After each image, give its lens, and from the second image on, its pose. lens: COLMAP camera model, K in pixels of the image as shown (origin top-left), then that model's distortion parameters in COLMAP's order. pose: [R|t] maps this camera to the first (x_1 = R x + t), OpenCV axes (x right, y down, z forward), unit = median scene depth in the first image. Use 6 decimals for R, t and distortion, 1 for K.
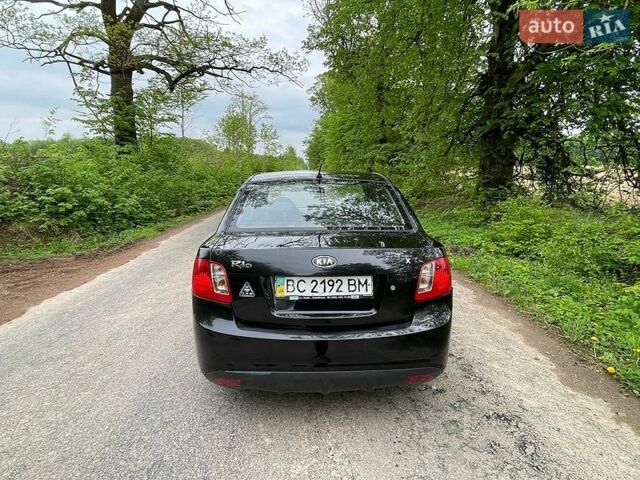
lens RADIAL K [[350.5, 0, 324.2], [0, 350.5, 239.9], [0, 0, 1]] dist [-0.002266, -0.002276]
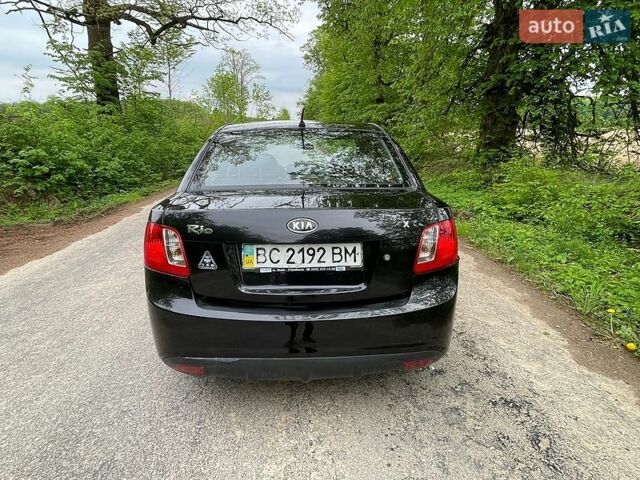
lens RADIAL K [[351.2, 0, 320.8], [0, 351.2, 237.6], [0, 0, 1]] dist [-0.008508, 0.005354]
pose [[0.999987, -0.003829, 0.003358, 0.037207], [0.003508, 0.995851, 0.090934, 0.015118], [-0.003692, -0.090921, 0.995851, 0.181753]]
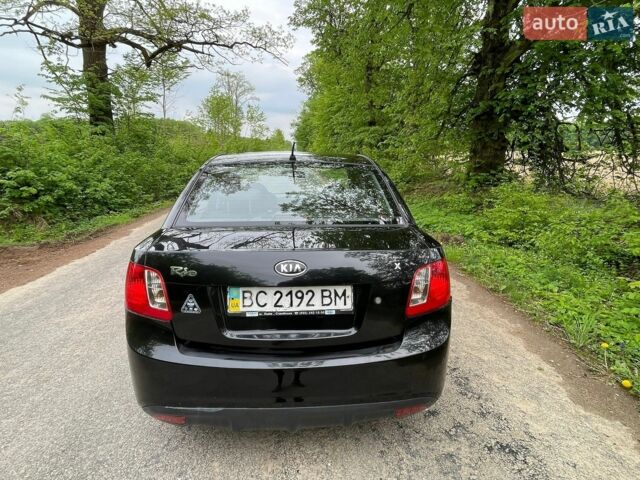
lens RADIAL K [[350.8, 0, 321.6], [0, 350.8, 241.0], [0, 0, 1]] dist [-0.007342, 0.003855]
pose [[0.999675, 0.000574, 0.025481, 0.045829], [-0.001763, 0.998909, 0.046667, -0.032110], [-0.025426, -0.046697, 0.998585, 0.209557]]
